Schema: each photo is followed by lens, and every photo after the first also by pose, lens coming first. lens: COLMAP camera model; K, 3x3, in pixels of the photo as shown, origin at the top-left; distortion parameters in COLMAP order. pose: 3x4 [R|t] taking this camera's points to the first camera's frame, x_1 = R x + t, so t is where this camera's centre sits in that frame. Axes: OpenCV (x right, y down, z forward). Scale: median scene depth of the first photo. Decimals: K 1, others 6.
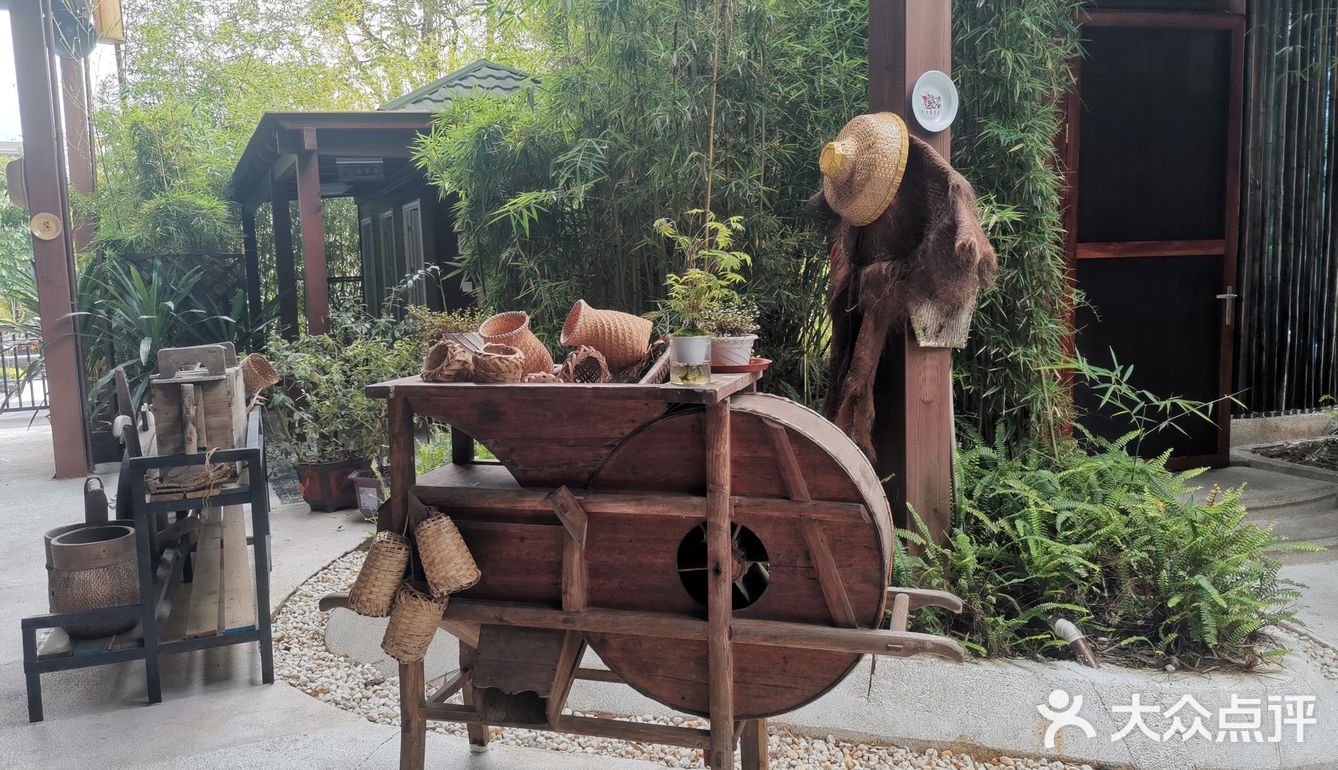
lens RADIAL K [[987.3, 0, 666.8], [0, 987.3, 390.6], [0, 0, 1]] dist [0.048379, -0.000359]
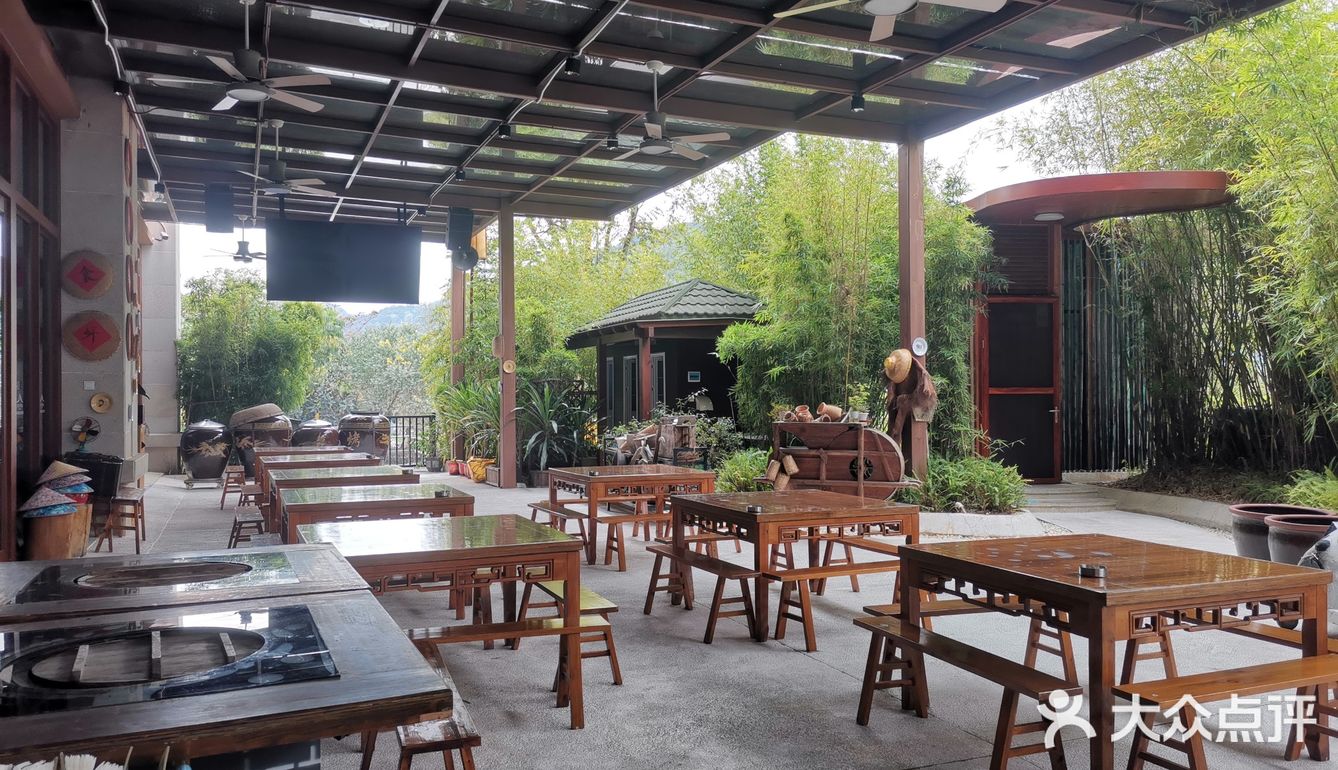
lens RADIAL K [[987.3, 0, 665.2], [0, 987.3, 379.4], [0, 0, 1]] dist [0.048379, -0.000359]
pose [[0.998077, 0.020892, -0.058360, -0.379950], [-0.028272, 0.991288, -0.128640, 0.264254], [0.055164, 0.130043, 0.989973, -2.288589]]
